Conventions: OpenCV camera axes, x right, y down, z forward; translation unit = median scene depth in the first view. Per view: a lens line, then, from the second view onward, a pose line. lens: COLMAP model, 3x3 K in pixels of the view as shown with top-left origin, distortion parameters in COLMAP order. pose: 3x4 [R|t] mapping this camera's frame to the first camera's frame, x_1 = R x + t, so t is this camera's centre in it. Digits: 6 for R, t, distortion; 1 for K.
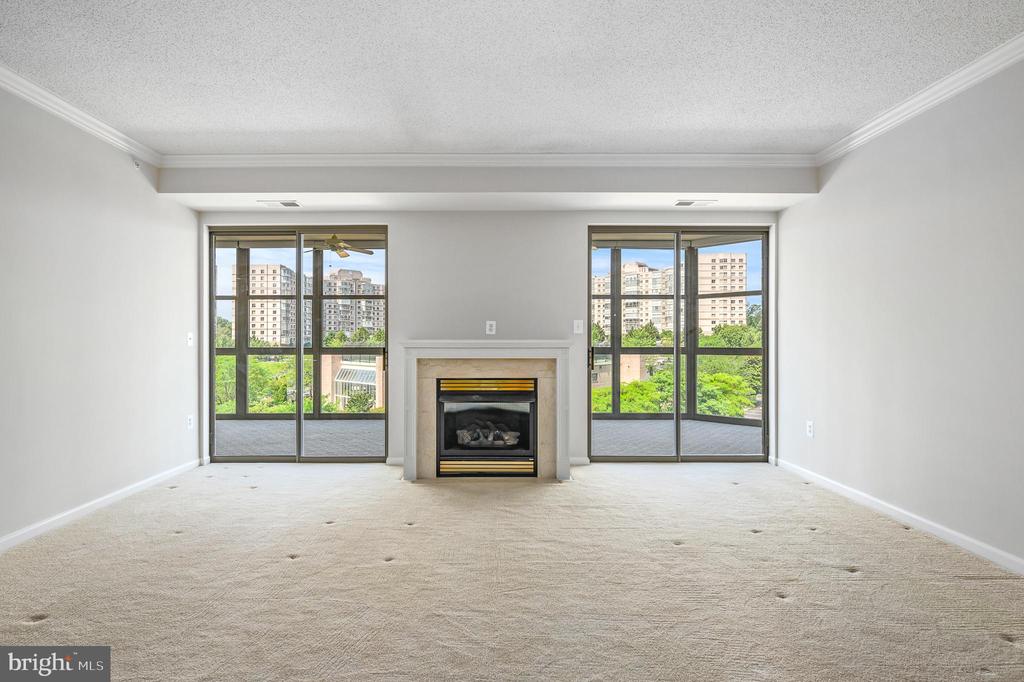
lens RADIAL K [[509.3, 0, 511.9], [0, 509.3, 342.2], [0, 0, 1]] dist [0.006042, -0.001278]
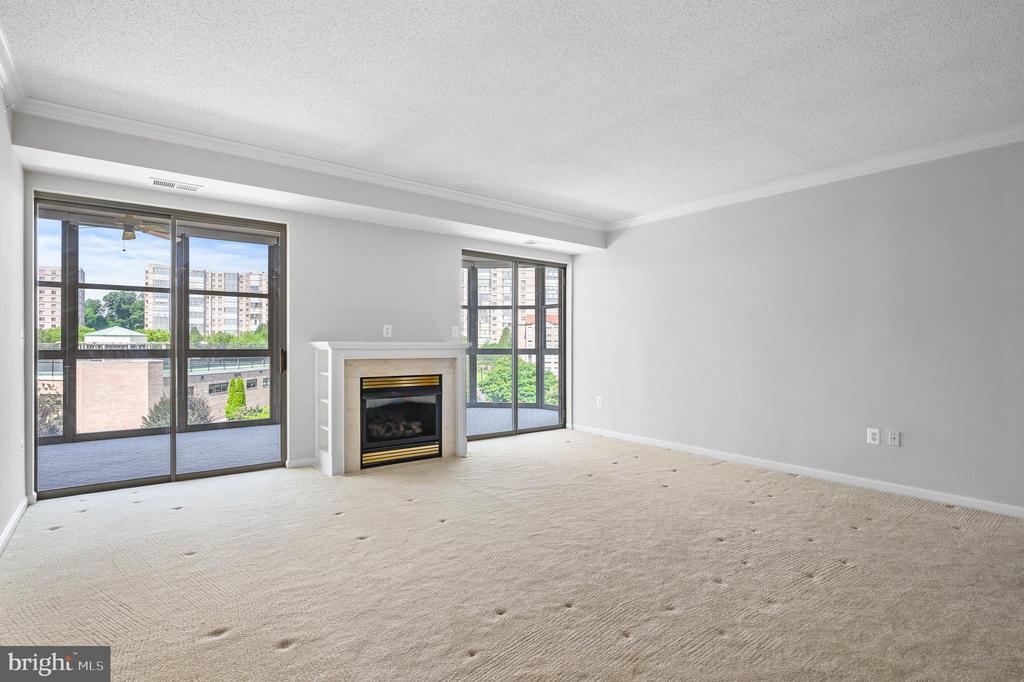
lens RADIAL K [[509.3, 0, 514.1], [0, 509.3, 344.0], [0, 0, 1]] dist [0.006042, -0.001278]
pose [[0.787373, 0.003498, 0.616467, -0.554505], [-0.003798, 0.999992, -0.000824, -0.000236], [-0.616465, -0.001692, 0.787381, -0.046407]]
